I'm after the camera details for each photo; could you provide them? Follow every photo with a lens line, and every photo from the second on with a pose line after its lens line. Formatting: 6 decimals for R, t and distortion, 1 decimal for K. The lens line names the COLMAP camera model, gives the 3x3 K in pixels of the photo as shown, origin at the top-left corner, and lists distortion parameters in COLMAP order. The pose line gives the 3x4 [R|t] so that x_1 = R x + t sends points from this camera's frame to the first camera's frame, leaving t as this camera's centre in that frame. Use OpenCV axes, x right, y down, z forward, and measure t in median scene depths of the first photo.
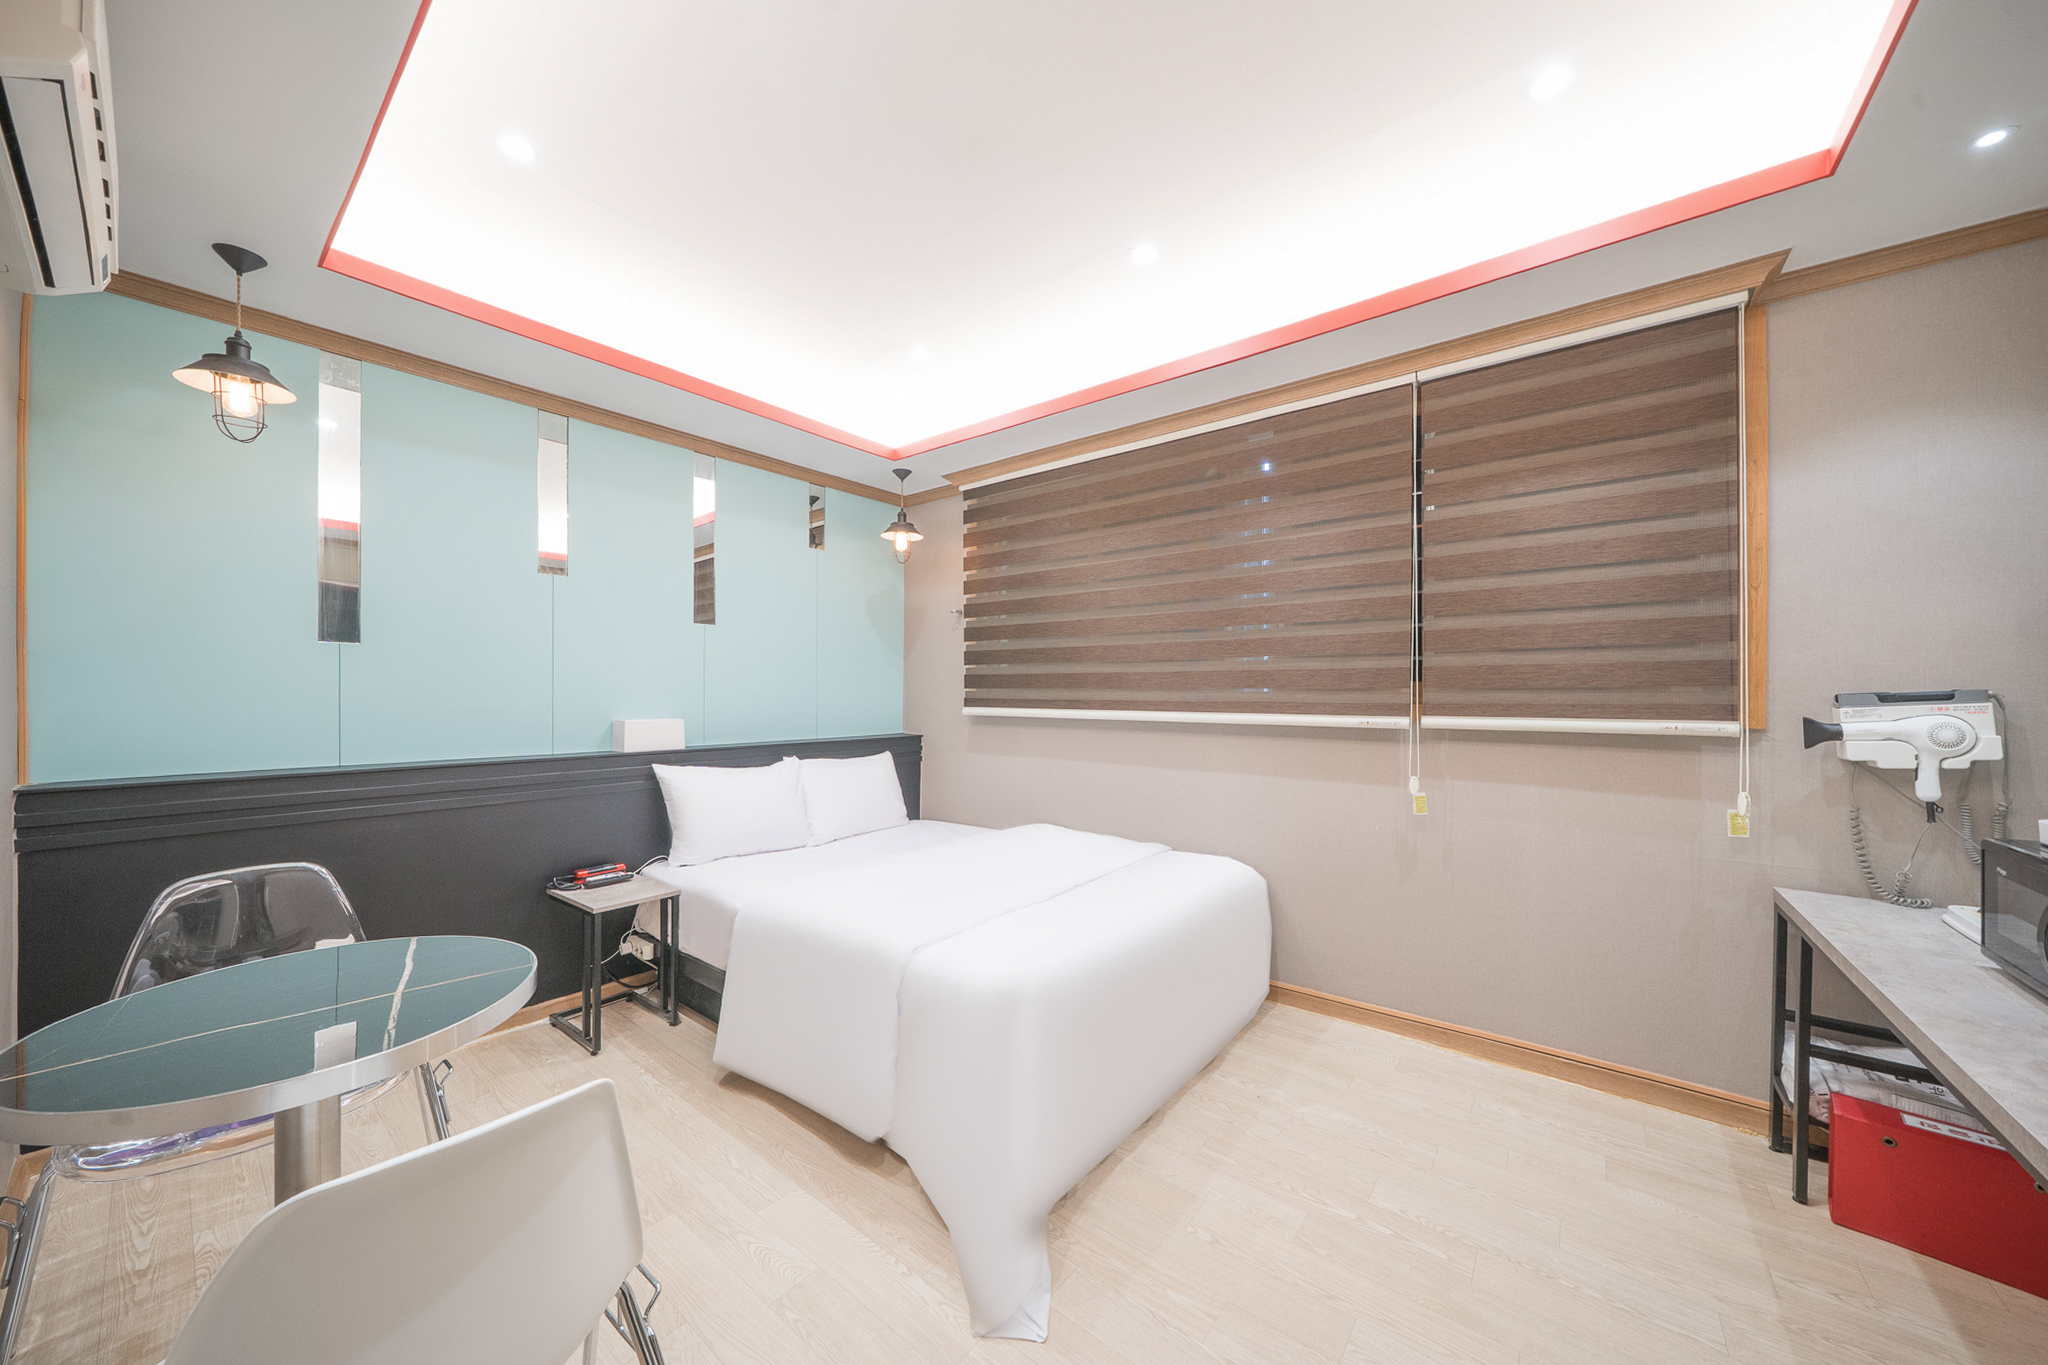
lens RADIAL K [[700.6, 0, 1004.0], [0, 700.6, 687.1], [0, 0, 1]] dist [-0.000999, -0.000042]
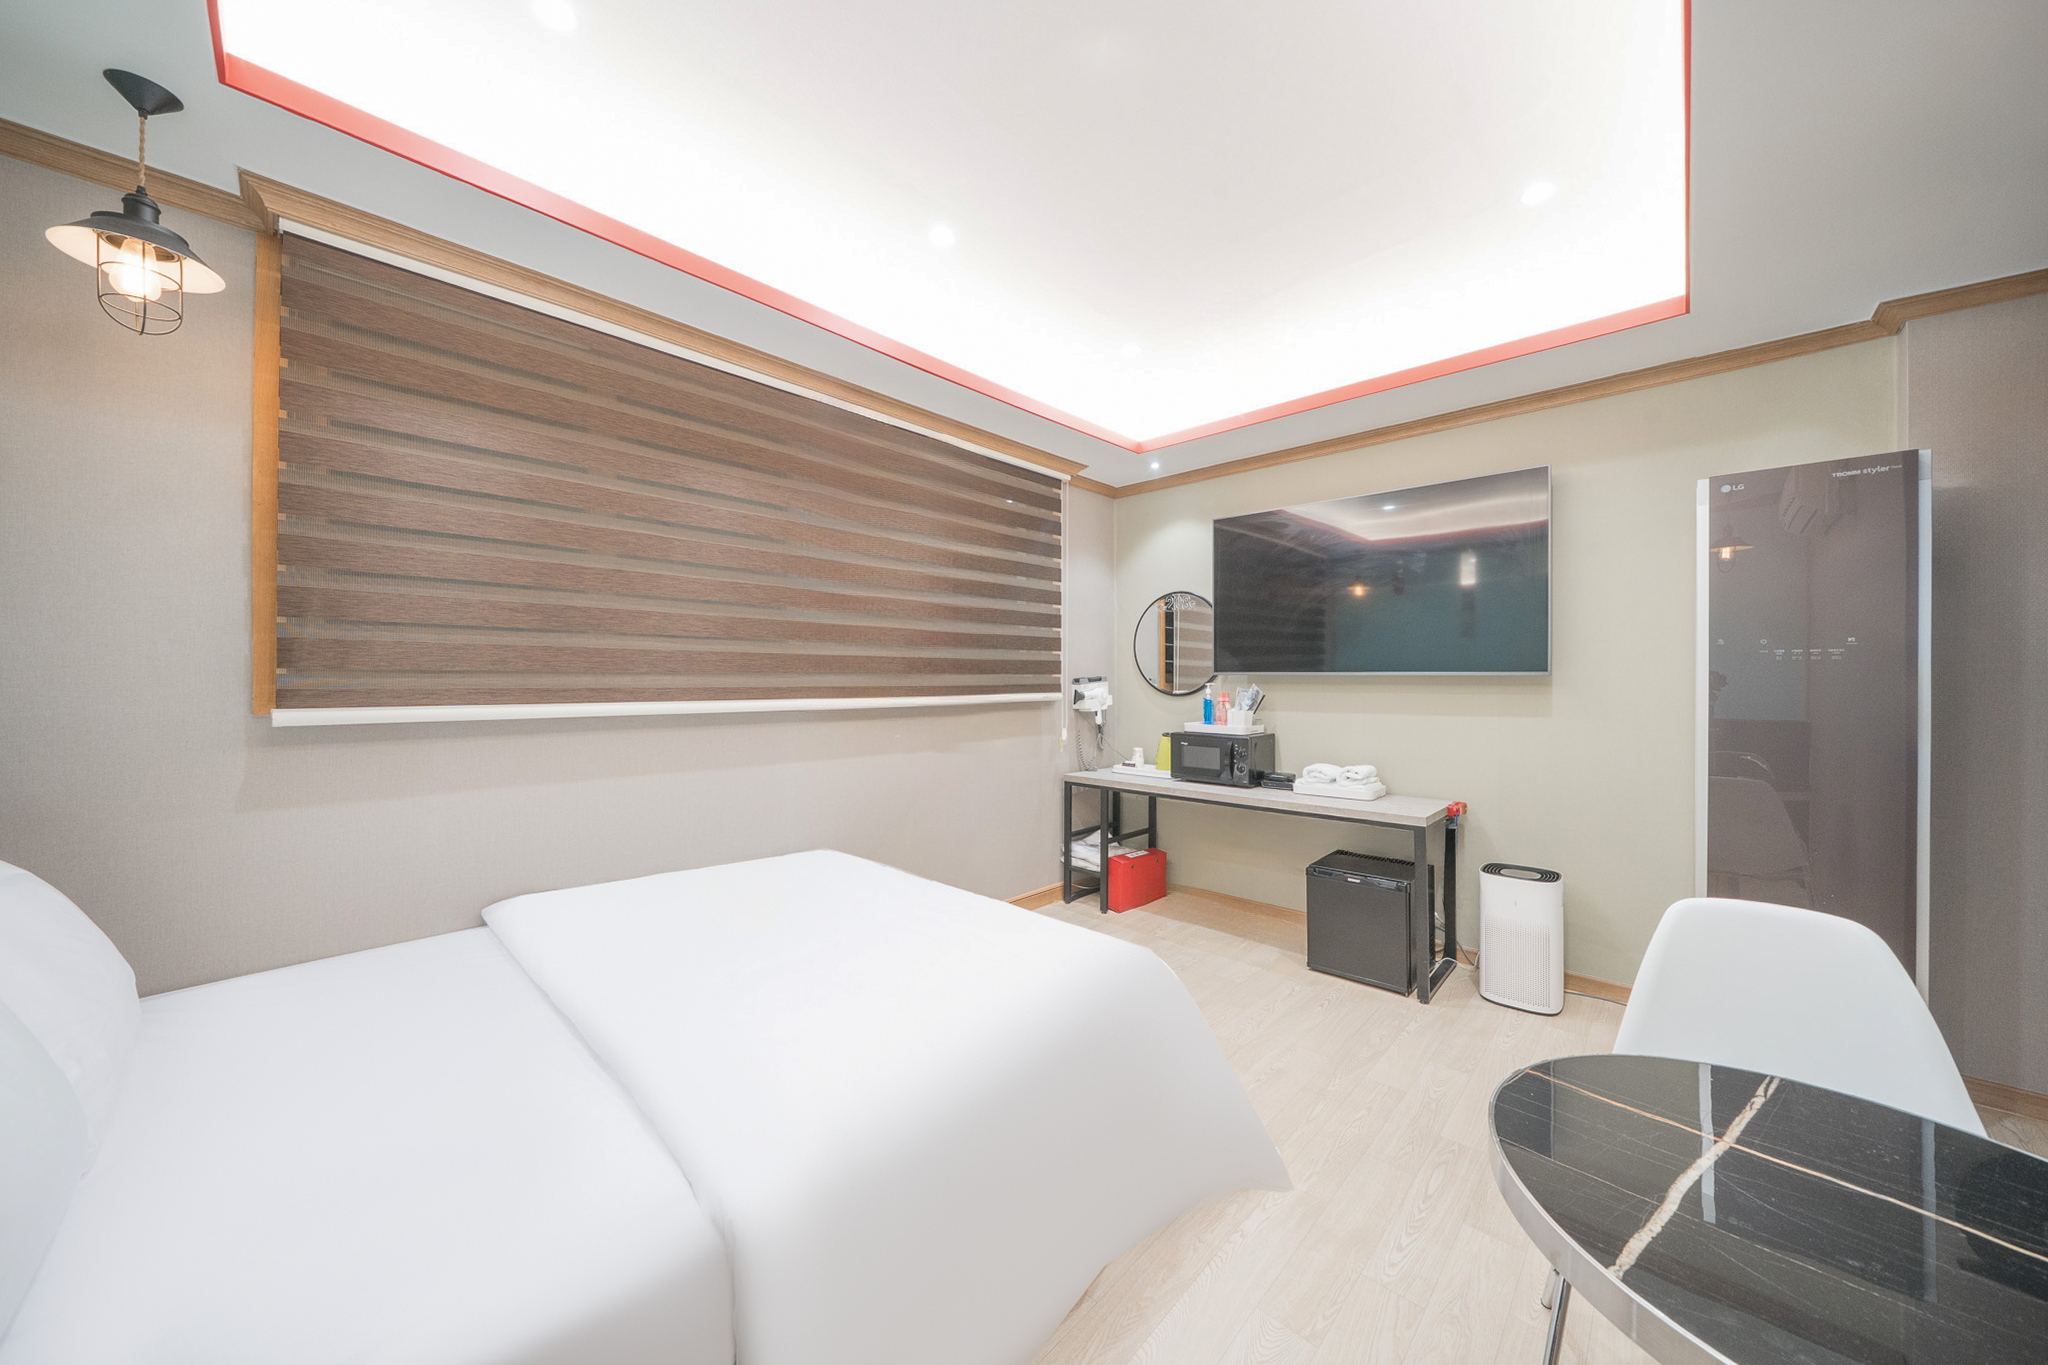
lens RADIAL K [[710.2, 0, 1028.7], [0, 710.2, 673.5], [0, 0, 1]] dist [-0.000128, 0.000124]
pose [[0.065864, 0.003449, 0.997823, -0.617017], [-0.010391, 0.999942, -0.002771, 0.001270], [-0.997775, -0.010186, 0.065896, 0.631393]]
